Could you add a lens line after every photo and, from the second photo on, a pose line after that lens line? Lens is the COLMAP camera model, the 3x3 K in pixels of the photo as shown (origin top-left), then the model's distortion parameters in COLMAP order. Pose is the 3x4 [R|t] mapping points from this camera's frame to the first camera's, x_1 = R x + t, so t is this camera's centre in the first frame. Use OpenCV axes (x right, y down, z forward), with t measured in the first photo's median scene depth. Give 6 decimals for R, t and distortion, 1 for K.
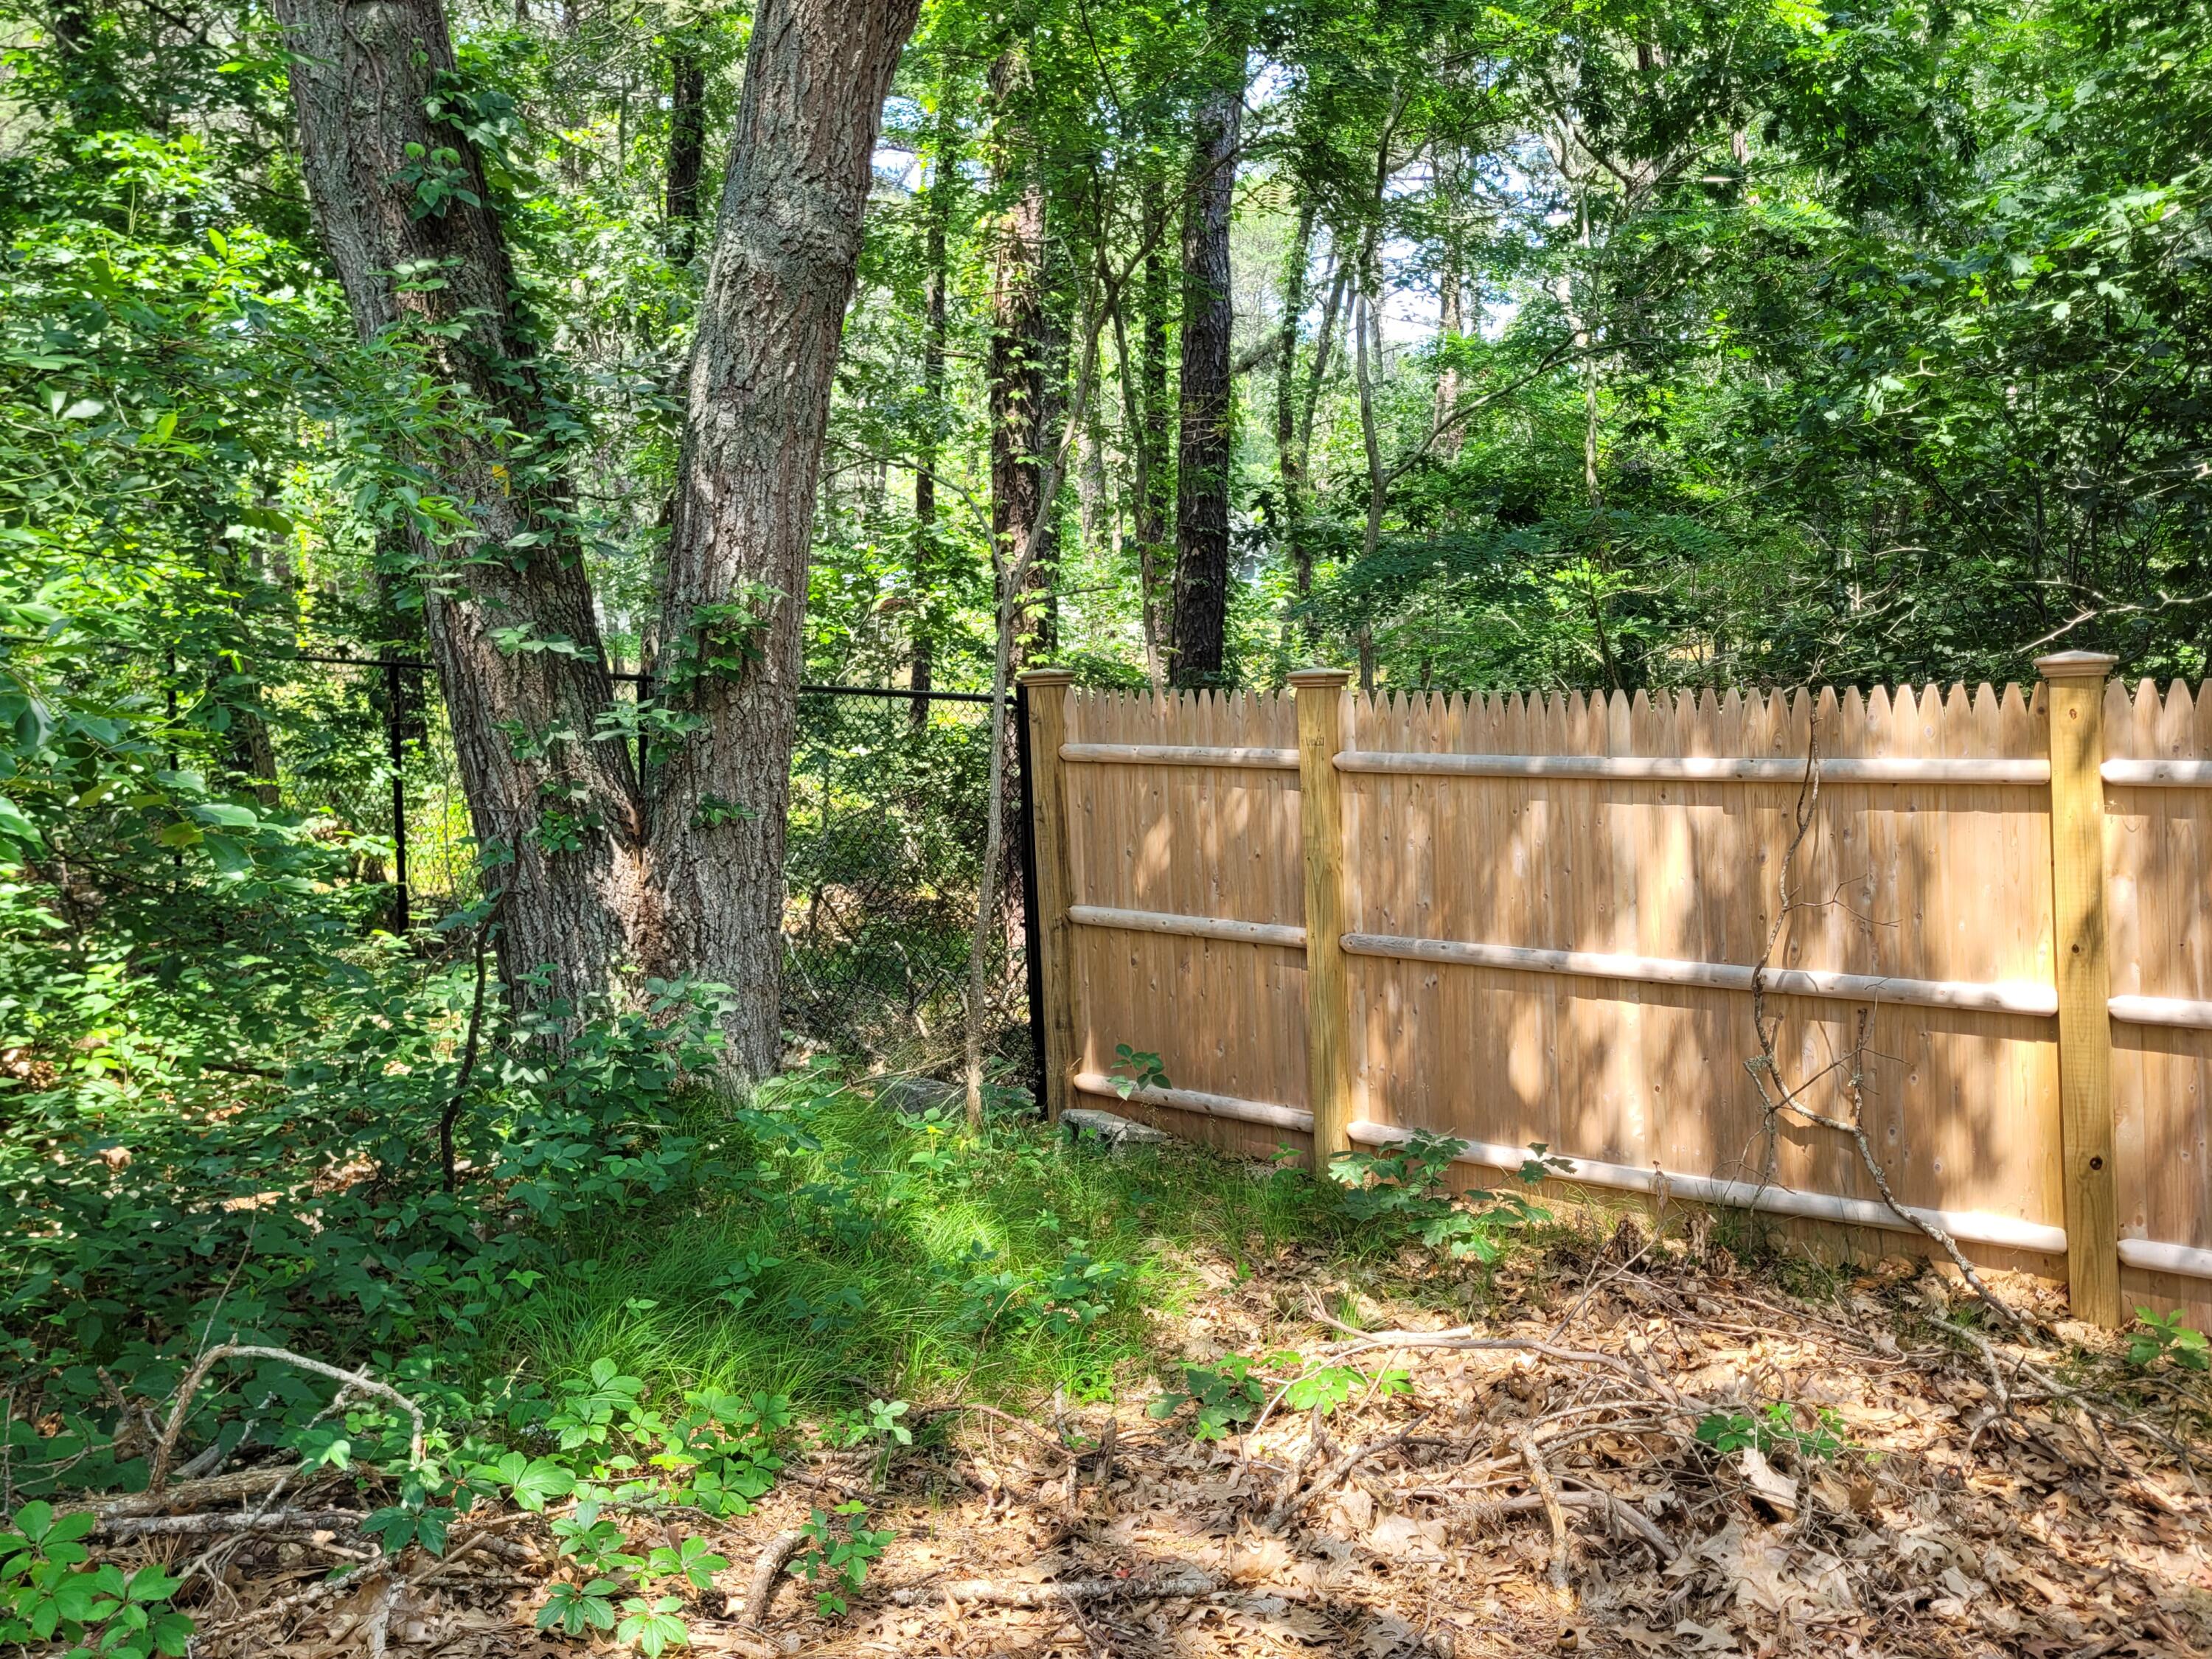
lens RADIAL K [[1636.5, 0, 1121.4], [0, 1636.5, 811.8], [0, 0, 1]] dist [0.025110, -0.012419]
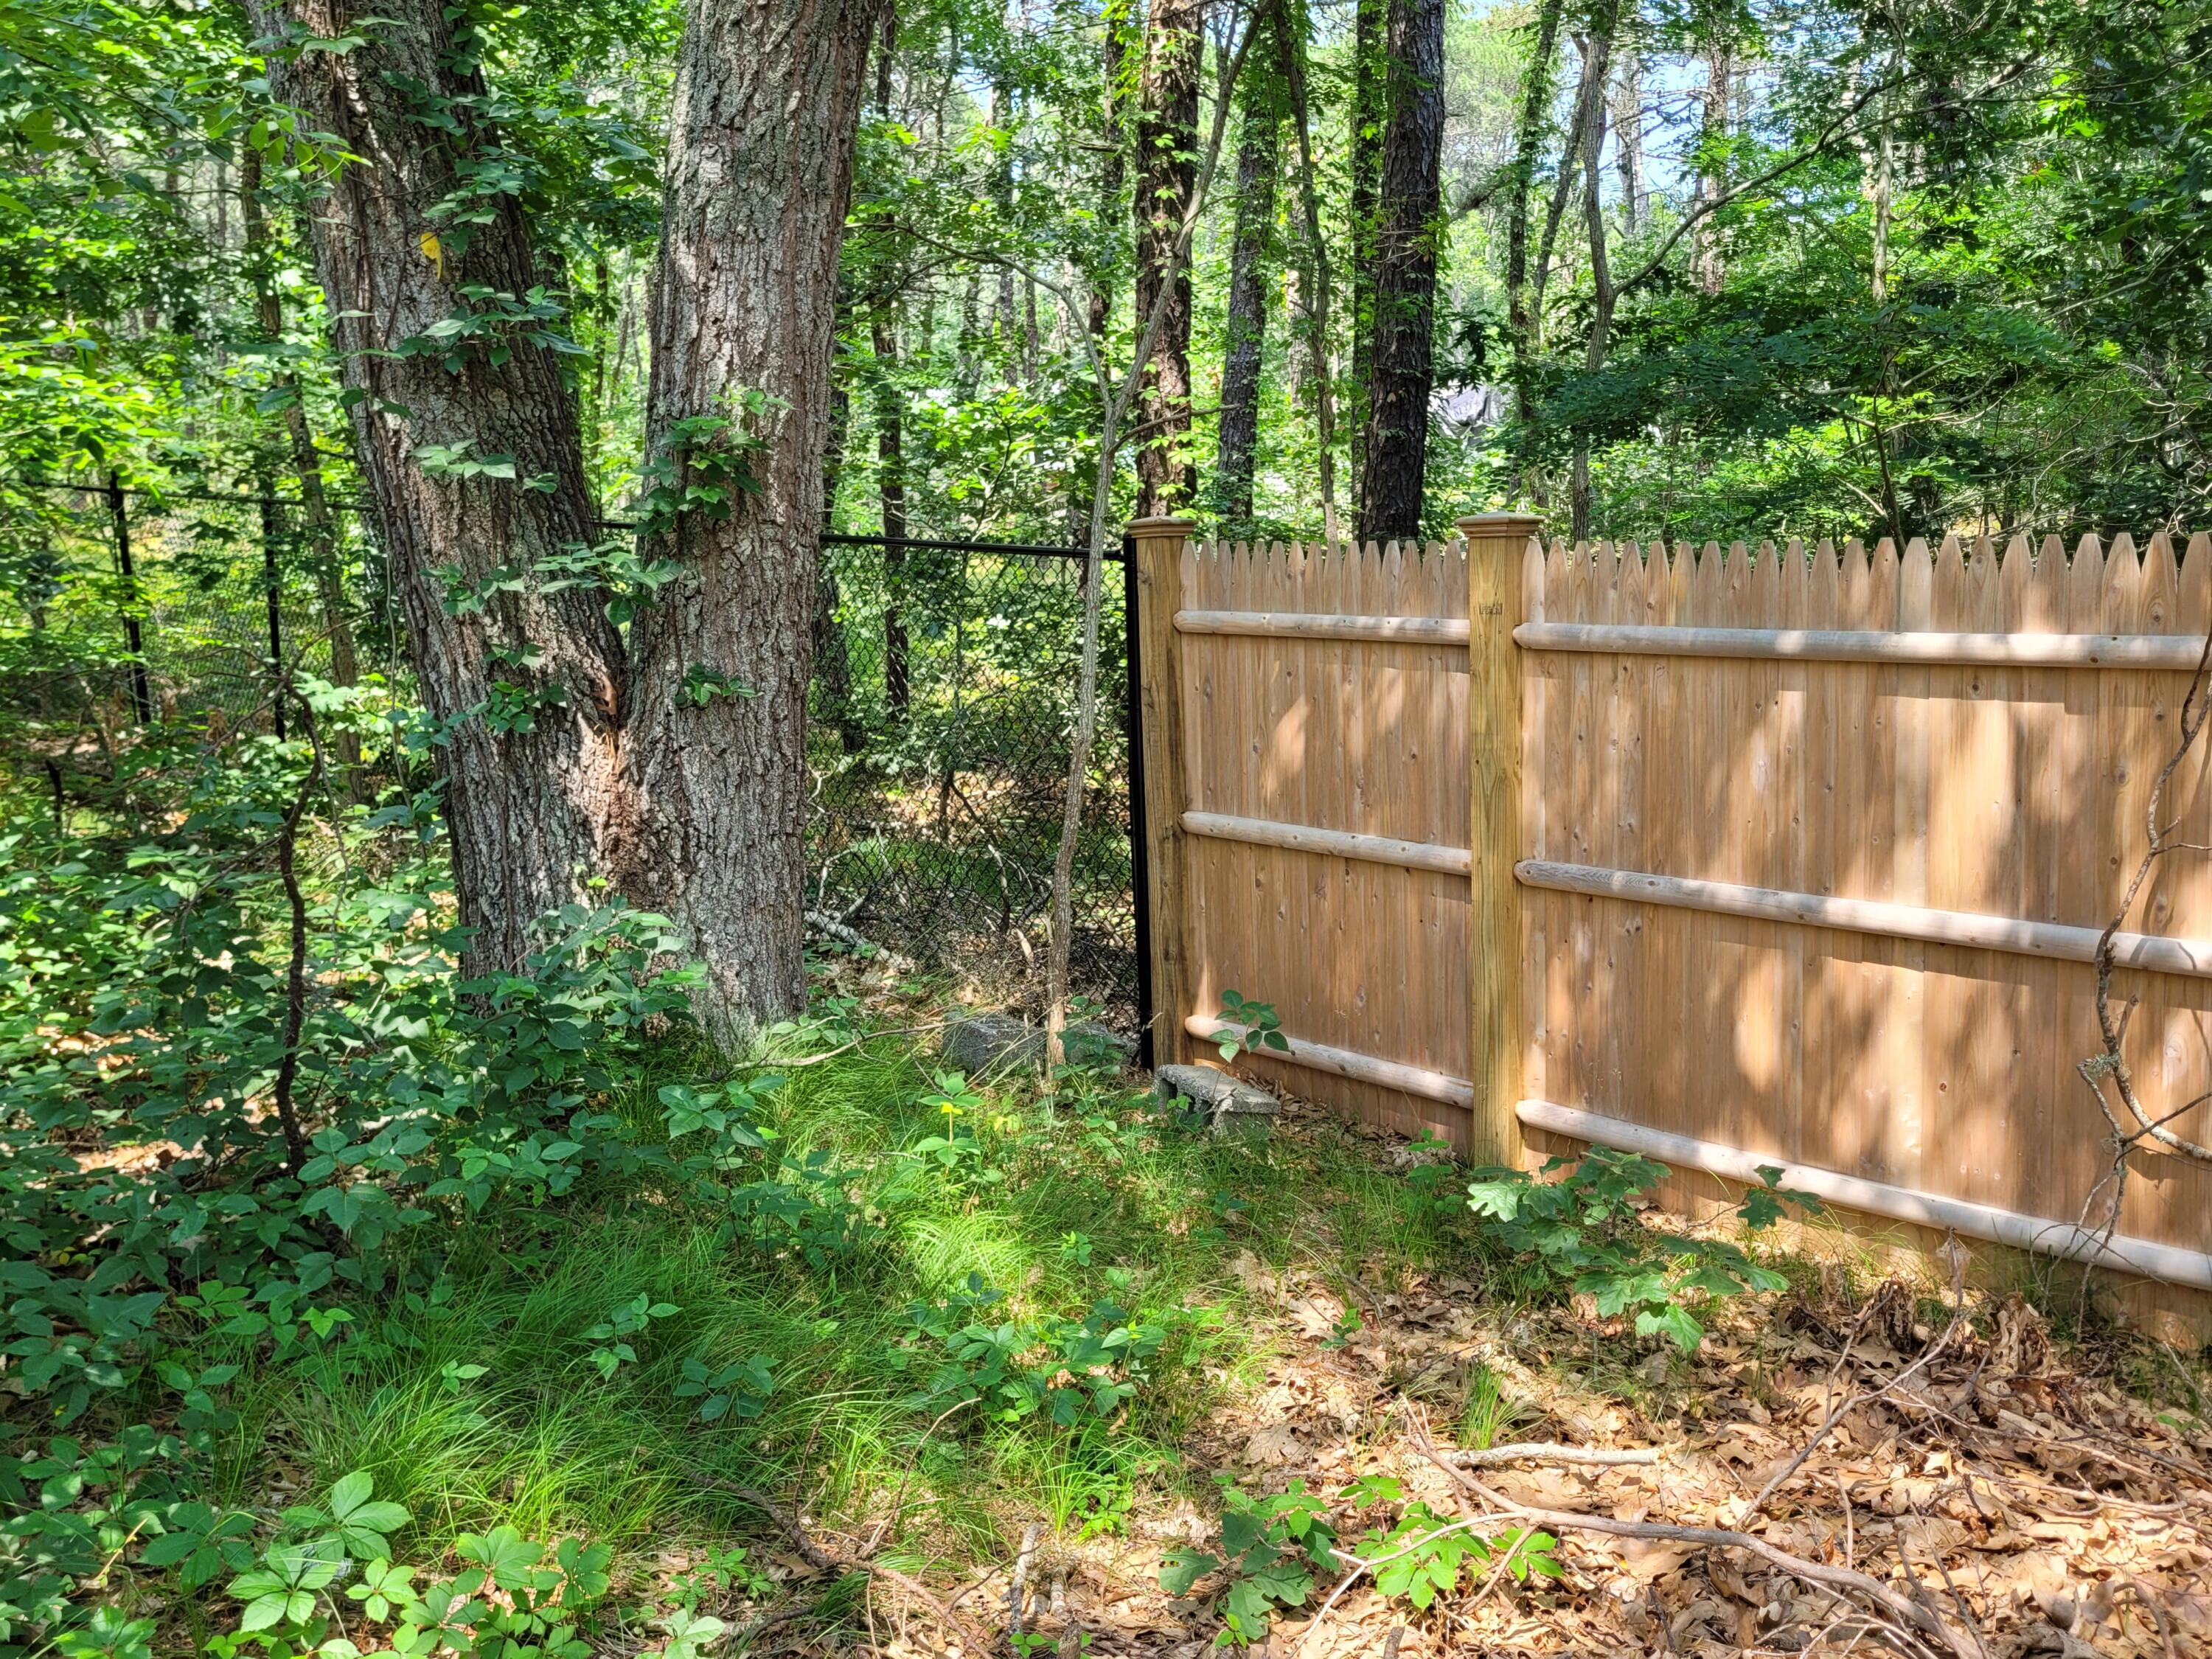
lens RADIAL K [[1708.9, 0, 1123.7], [0, 1708.9, 819.9], [0, 0, 1]] dist [0.053142, -0.055738]
pose [[0.992804, 0.026542, -0.116771, 0.049408], [-0.017947, 0.997092, 0.074058, -0.000924], [0.118397, -0.071430, 0.990394, 0.200209]]
